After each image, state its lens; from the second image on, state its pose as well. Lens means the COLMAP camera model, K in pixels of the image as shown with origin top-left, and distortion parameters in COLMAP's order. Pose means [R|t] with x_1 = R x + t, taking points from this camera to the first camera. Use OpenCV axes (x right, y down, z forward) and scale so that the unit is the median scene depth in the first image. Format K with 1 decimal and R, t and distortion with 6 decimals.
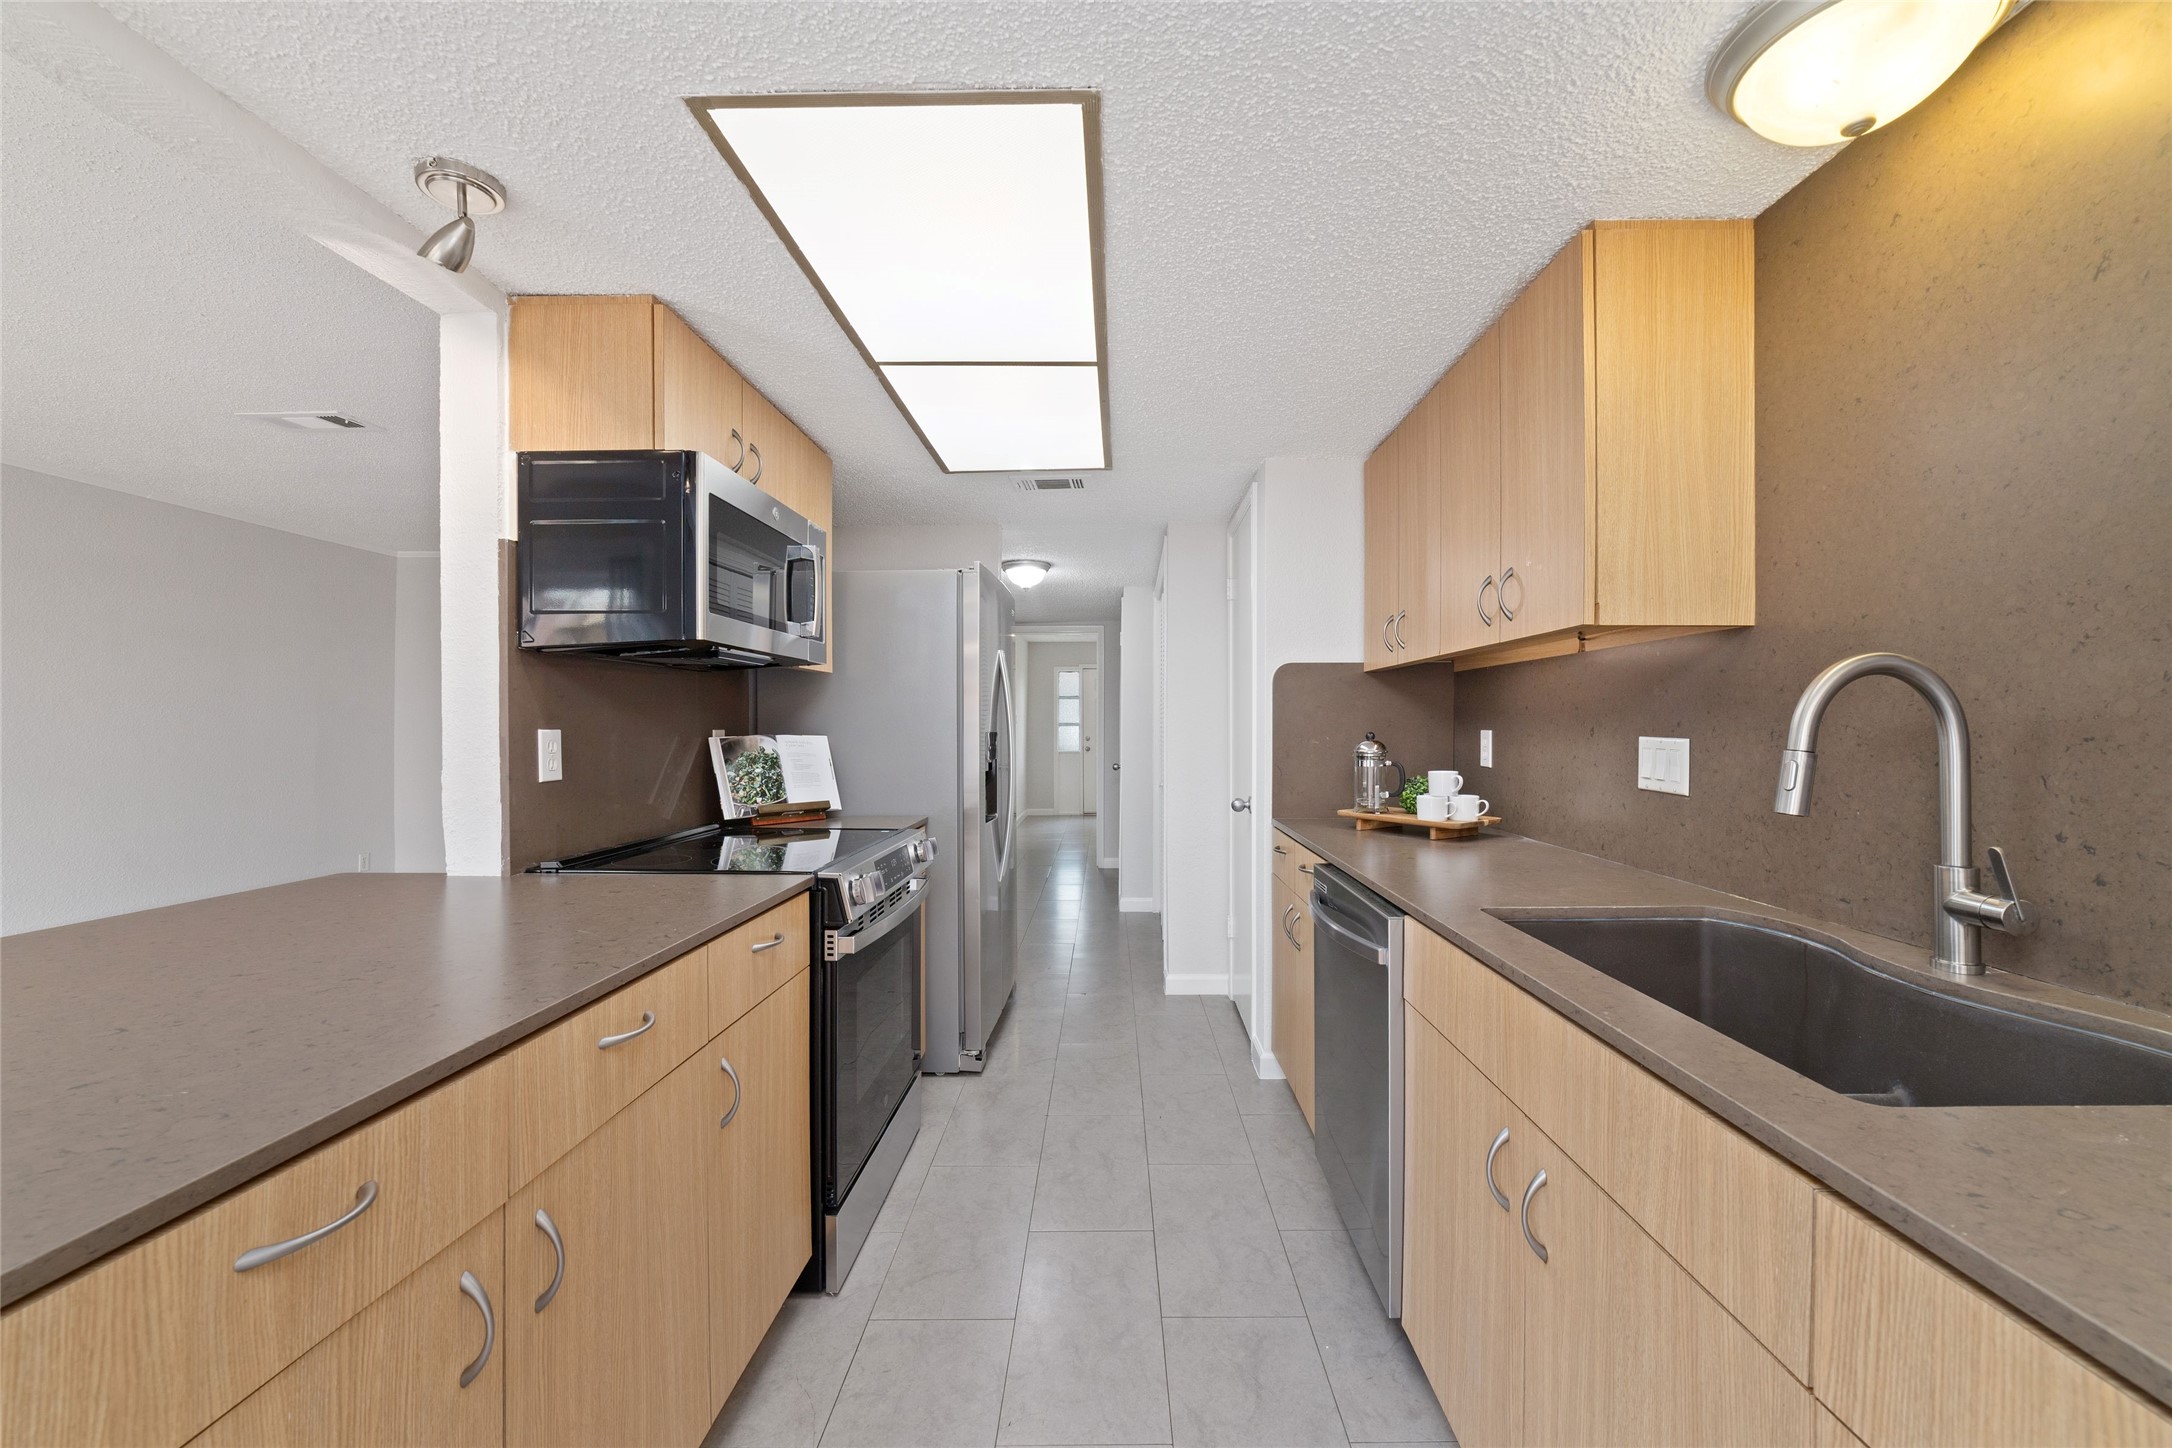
lens RADIAL K [[832.9, 0, 1135.6], [0, 832.9, 728.9], [0, 0, 1]] dist [-0.010850, 0.002682]
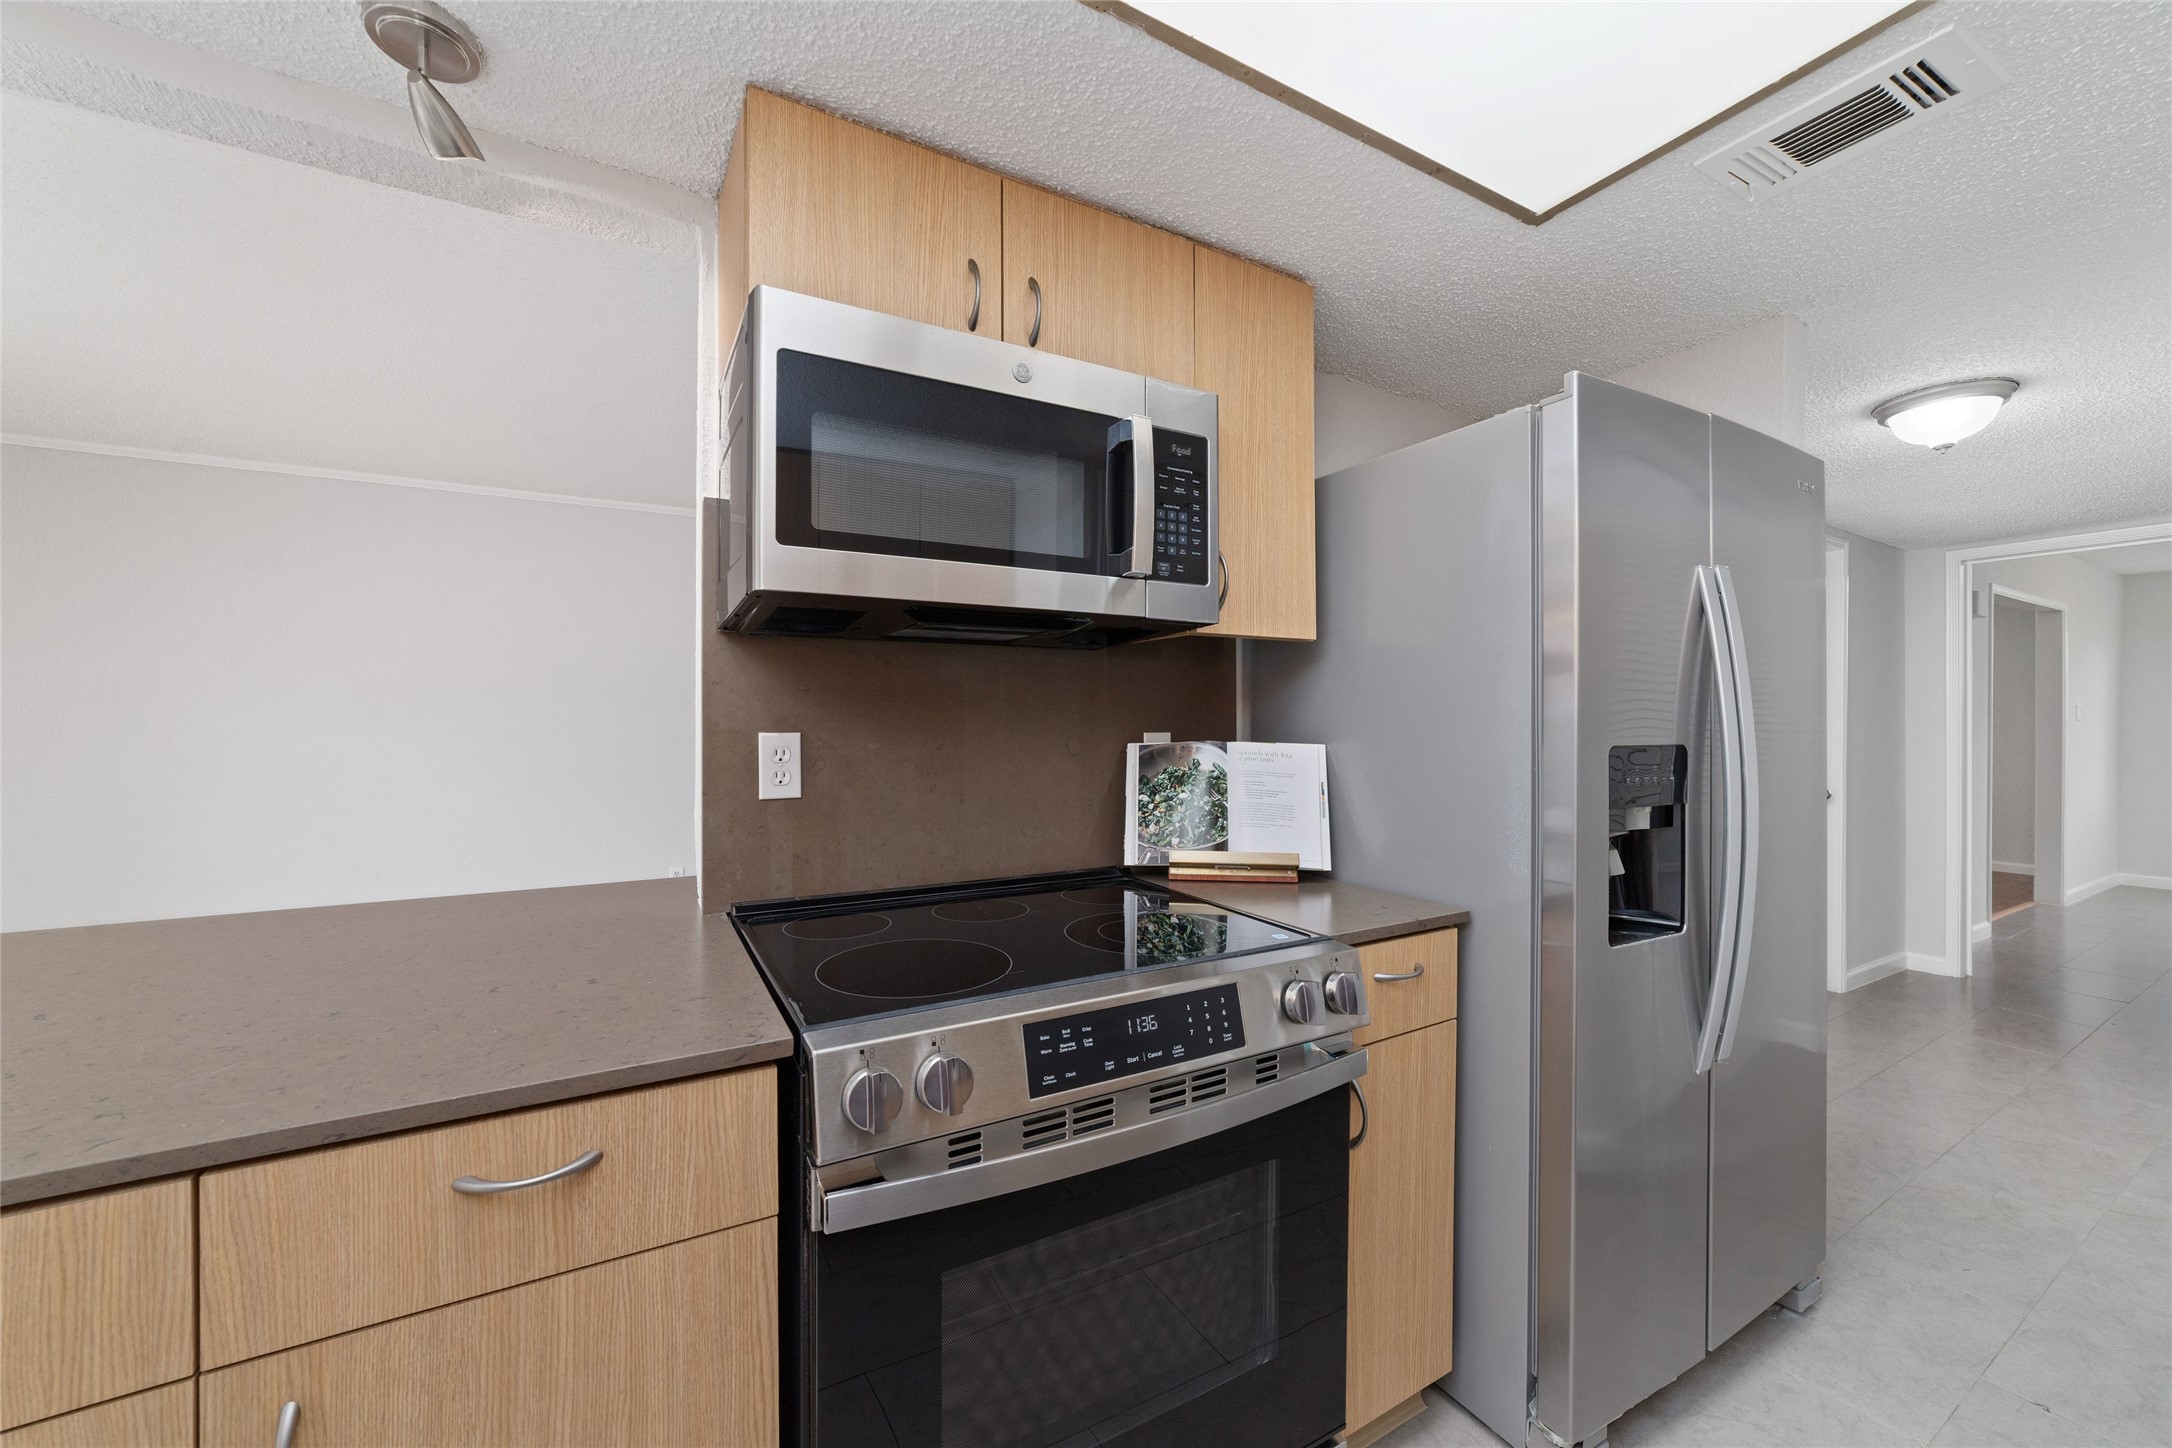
lens RADIAL K [[832.9, 0, 1084.4], [0, 832.9, 712.2], [0, 0, 1]] dist [-0.010850, 0.002682]
pose [[0.490223, -0.008829, -0.871553, 0.103896], [-0.005172, 0.999902, -0.013038, -0.008910], [0.871582, 0.010900, 0.490129, 0.769673]]
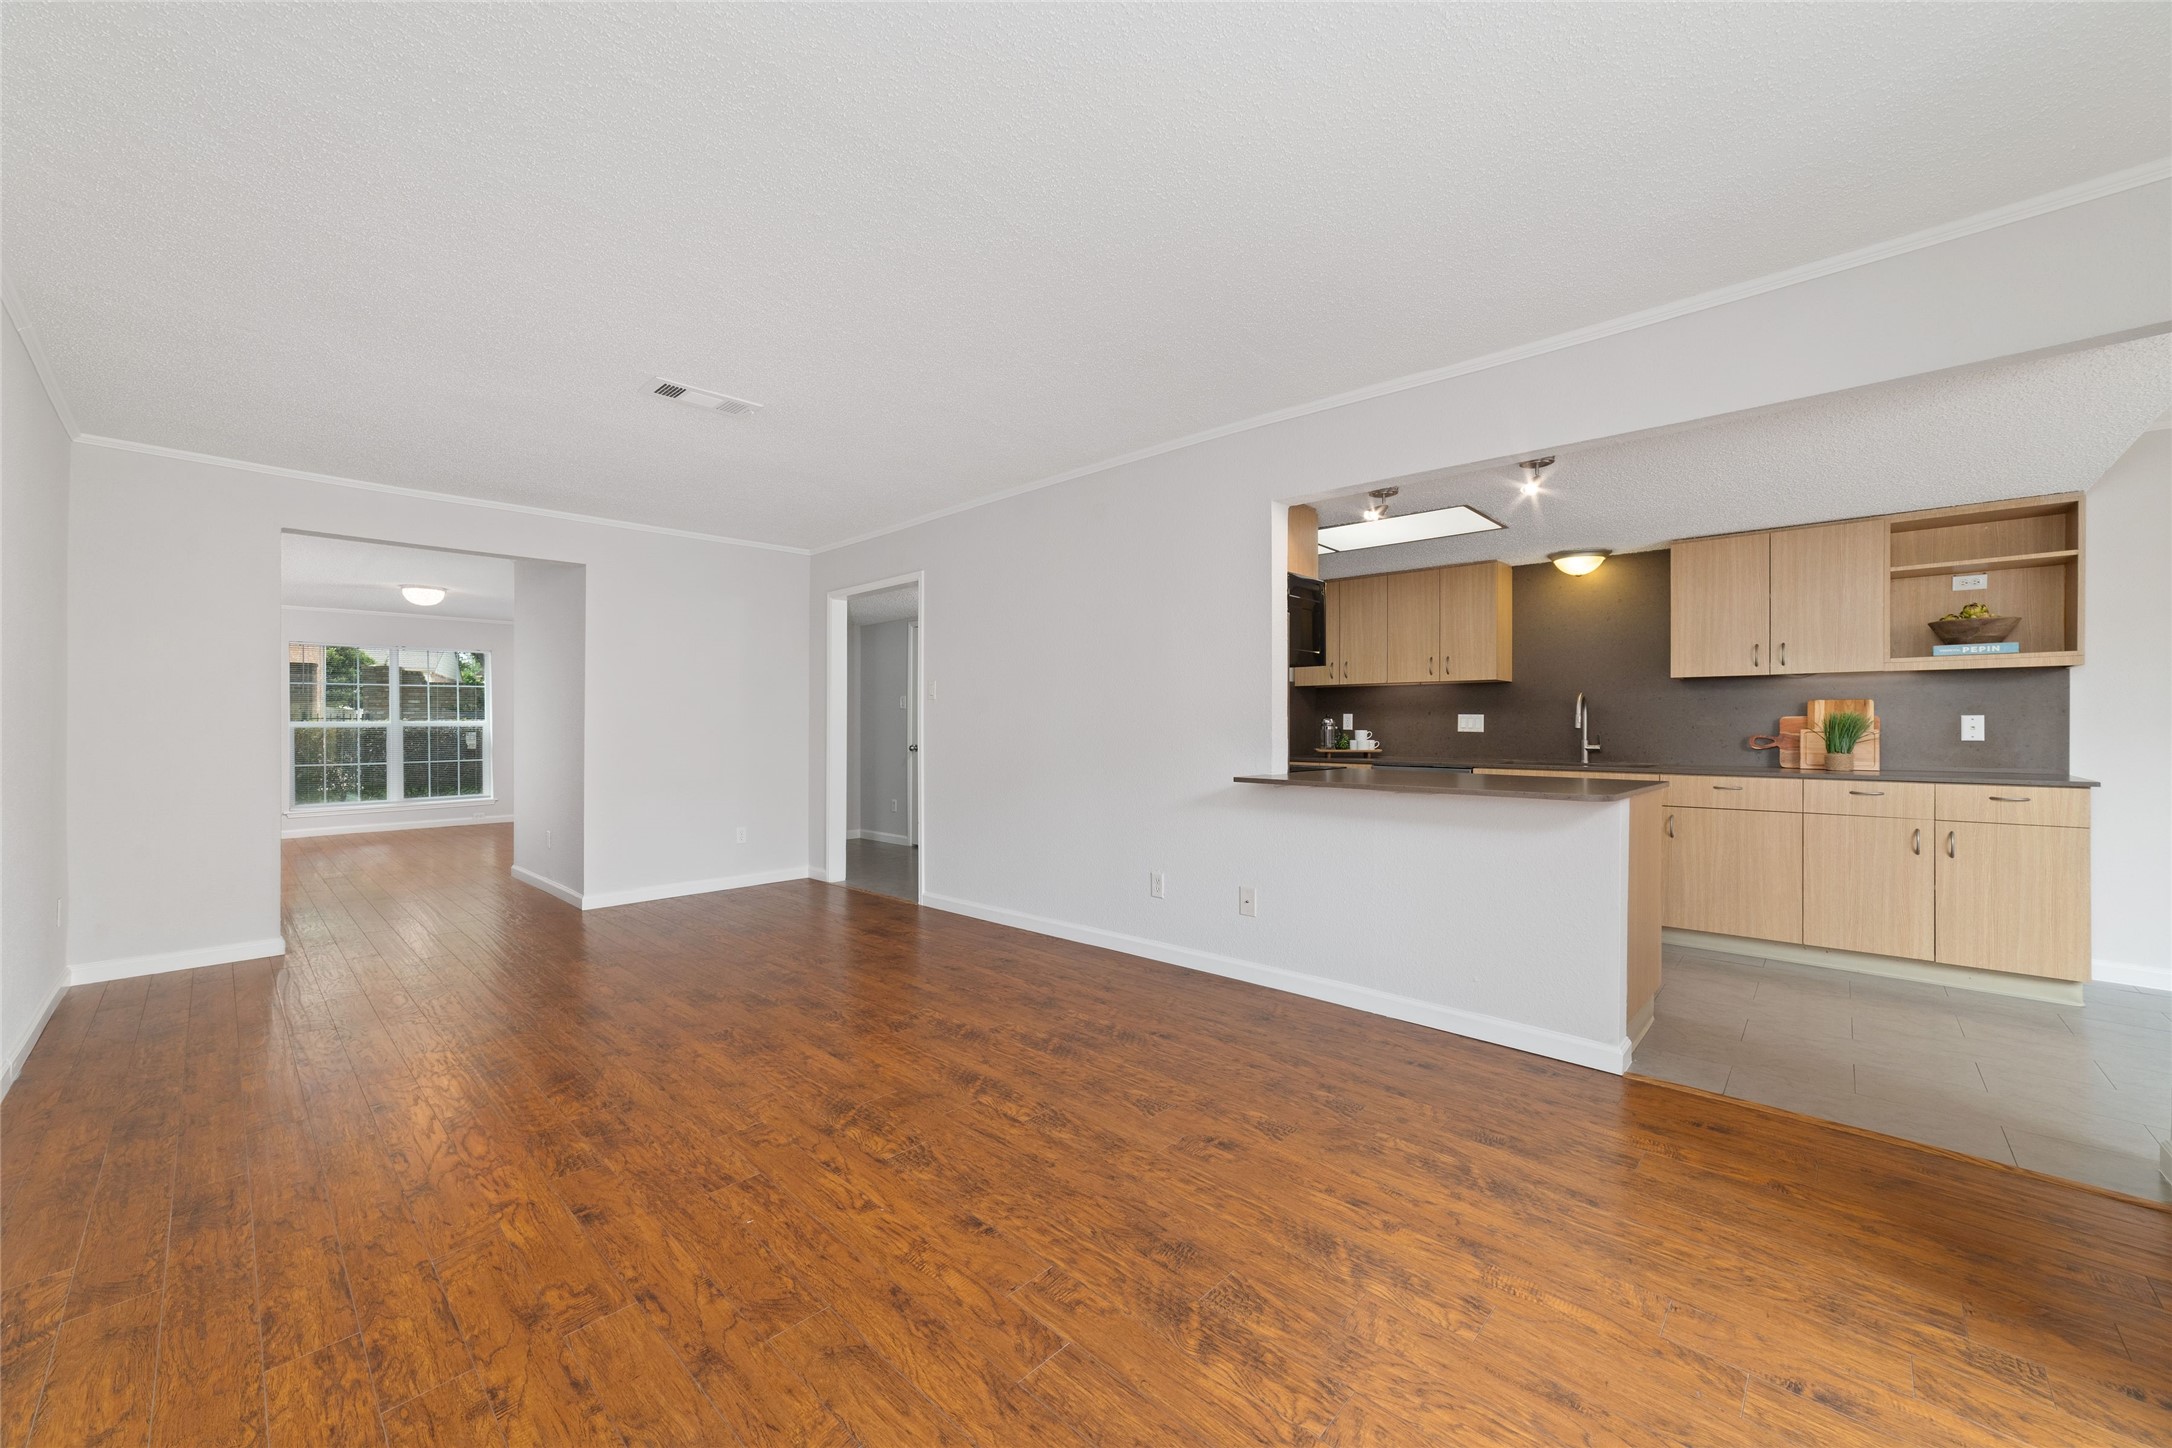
lens RADIAL K [[832.9, 0, 1082.4], [0, 832.9, 726.8], [0, 0, 1]] dist [-0.010850, 0.002682]
pose [[0.682027, -0.000122, 0.731327, -2.292970], [0.002838, 0.999993, -0.002480, 0.052152], [-0.731322, 0.003767, 0.682022, -0.058043]]
